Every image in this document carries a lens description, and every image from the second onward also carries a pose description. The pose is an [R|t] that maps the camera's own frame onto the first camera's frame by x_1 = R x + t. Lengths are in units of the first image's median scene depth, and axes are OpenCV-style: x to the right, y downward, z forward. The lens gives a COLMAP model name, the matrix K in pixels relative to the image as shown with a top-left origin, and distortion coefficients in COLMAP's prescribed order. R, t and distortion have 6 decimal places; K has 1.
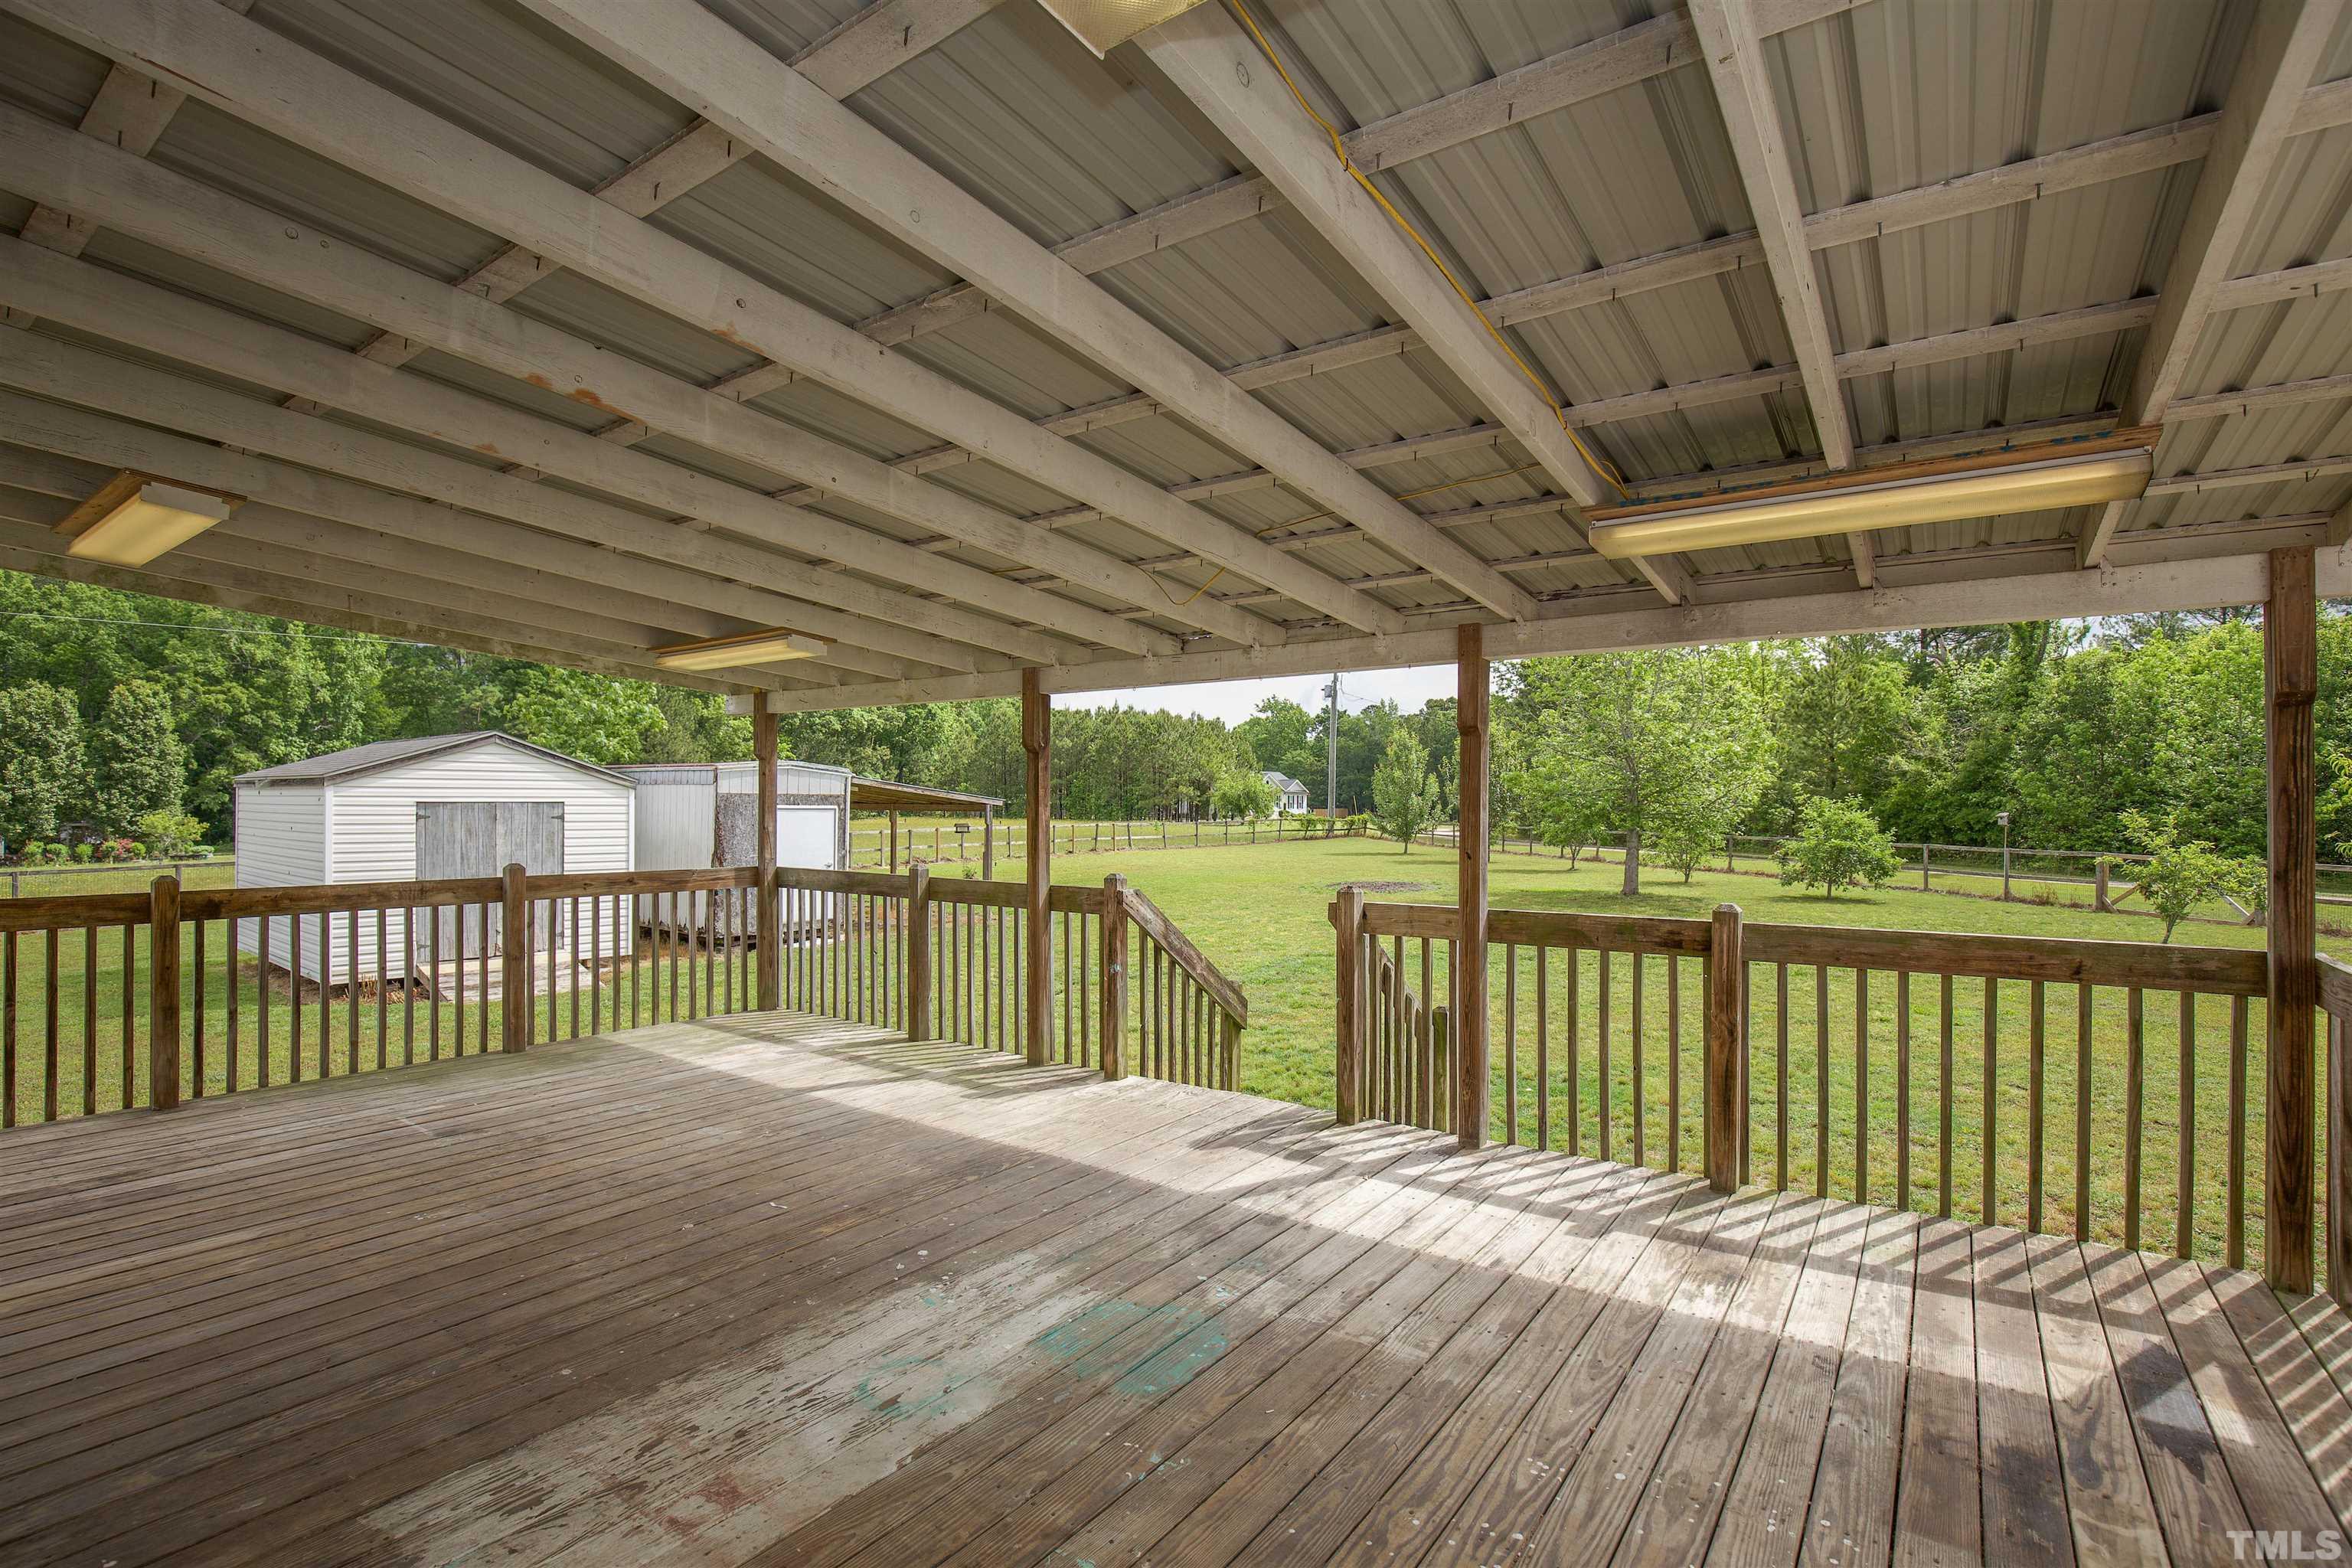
lens RADIAL K [[1101.9, 0, 1176.0], [0, 1101.9, 784.0], [0, 0, 1]] dist [-0.035811, 0.006583]
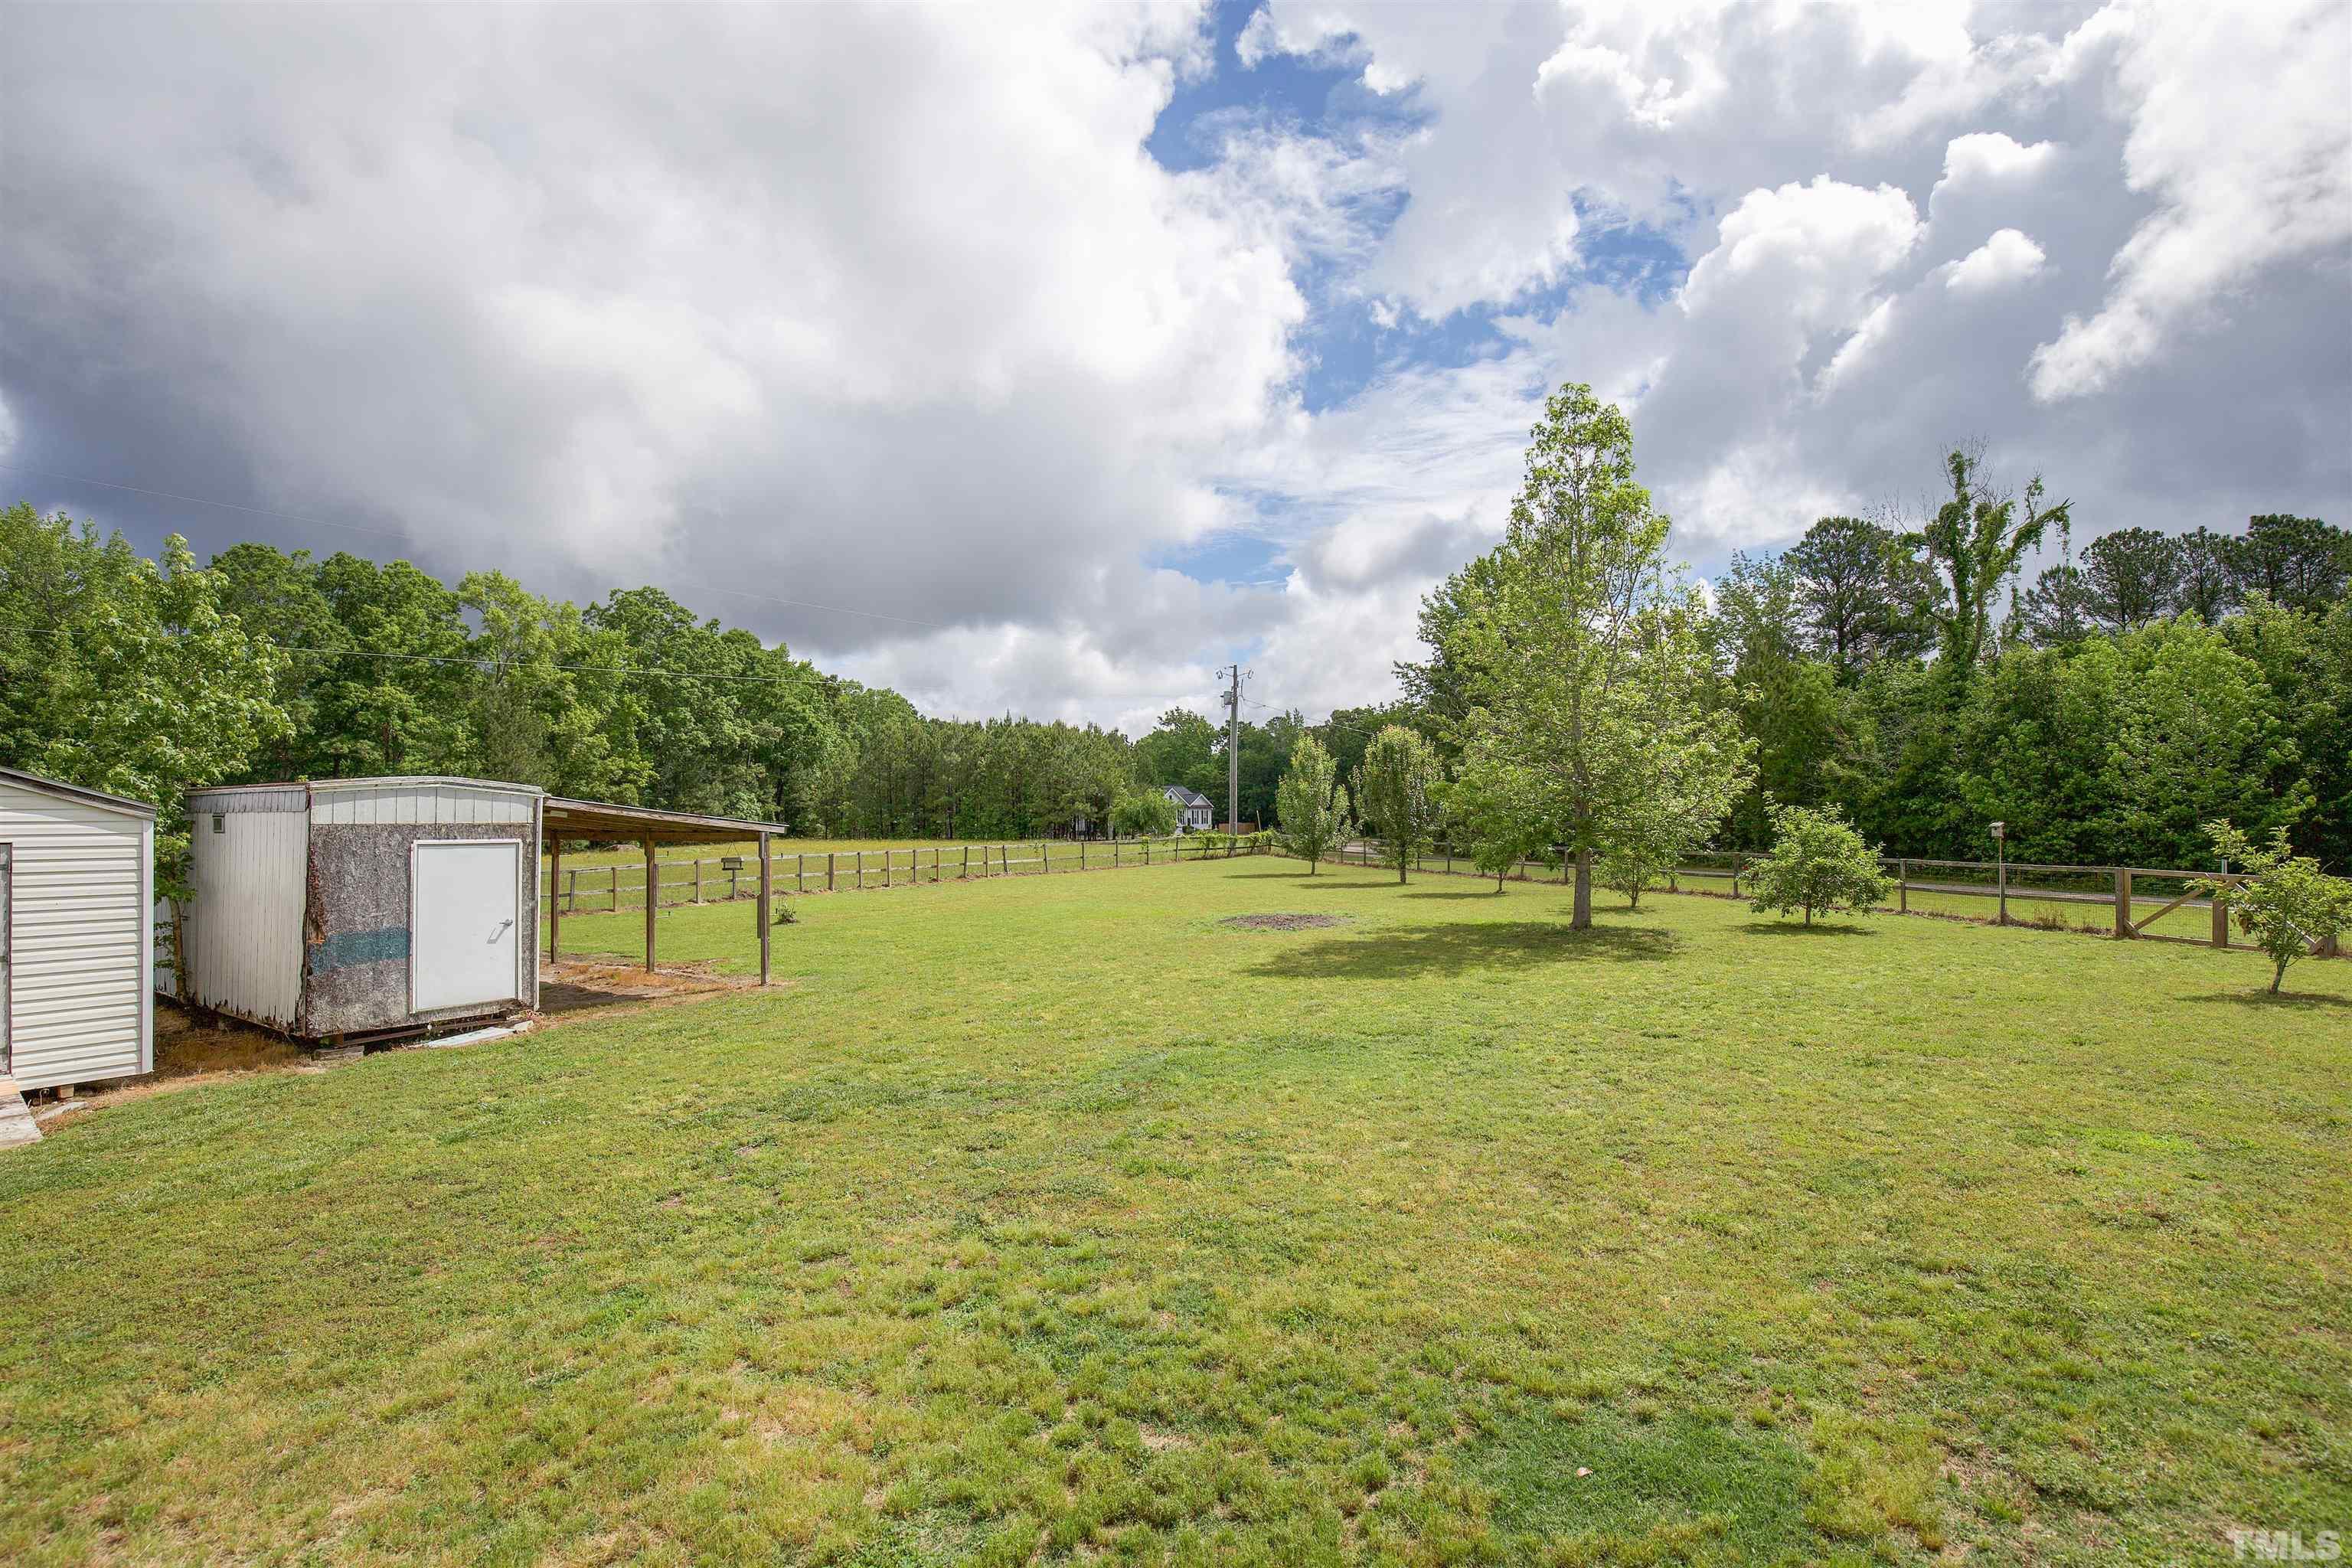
lens RADIAL K [[1101.9, 0, 1176.0], [0, 1101.9, 784.0], [0, 0, 1]] dist [-0.035811, 0.006583]
pose [[0.996545, -0.011422, 0.082263, 0.022586], [0.012561, 0.999832, -0.013339, -0.000374], [-0.082097, 0.014327, 0.996521, 0.105071]]
